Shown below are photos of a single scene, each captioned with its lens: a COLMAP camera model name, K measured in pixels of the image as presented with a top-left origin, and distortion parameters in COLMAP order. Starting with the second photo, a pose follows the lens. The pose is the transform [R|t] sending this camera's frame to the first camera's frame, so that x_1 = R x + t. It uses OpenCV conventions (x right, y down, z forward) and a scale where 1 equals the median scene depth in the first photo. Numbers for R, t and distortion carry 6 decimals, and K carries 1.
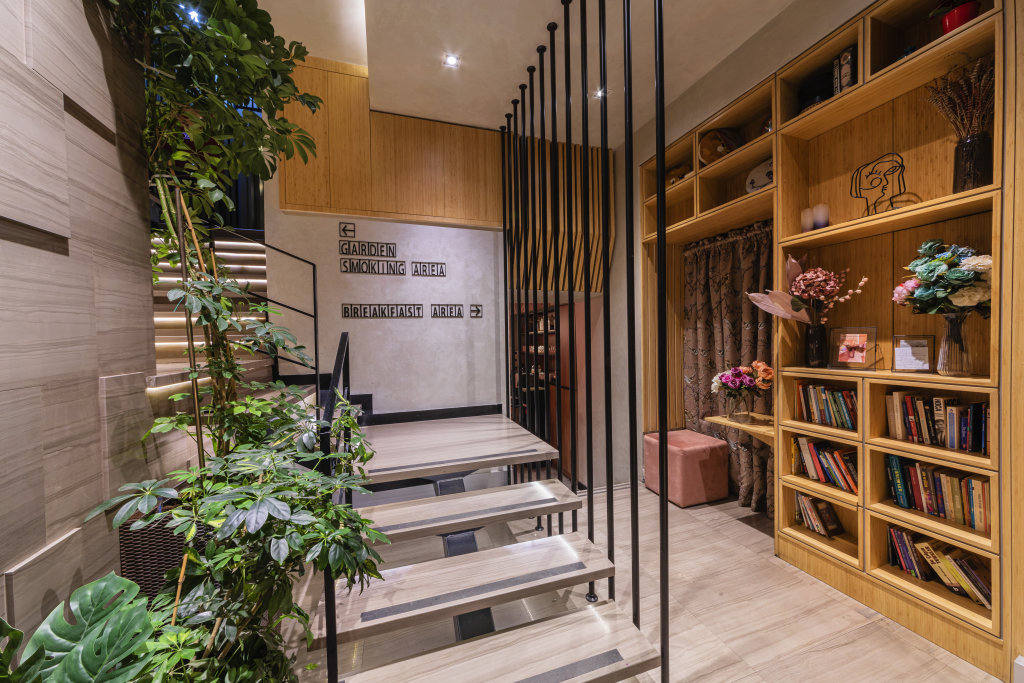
lens RADIAL K [[358.2, 0, 512.0], [0, 358.2, 341.5], [0, 0, 1]] dist [-0.013397, 0.004338]
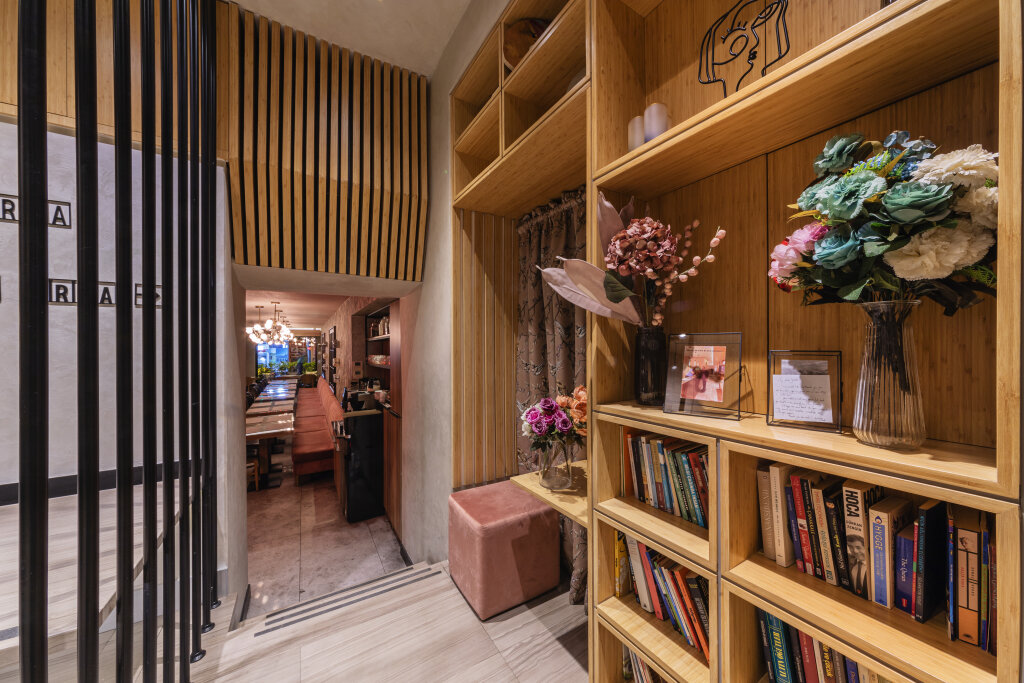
lens RADIAL K [[358.2, 0, 512.0], [0, 358.2, 341.5], [0, 0, 1]] dist [-0.013397, 0.004338]
pose [[0.975855, 0.017044, 0.217754, 0.569836], [-0.012171, 0.999645, -0.023701, -0.011825], [-0.218081, 0.020479, 0.975716, 0.548504]]
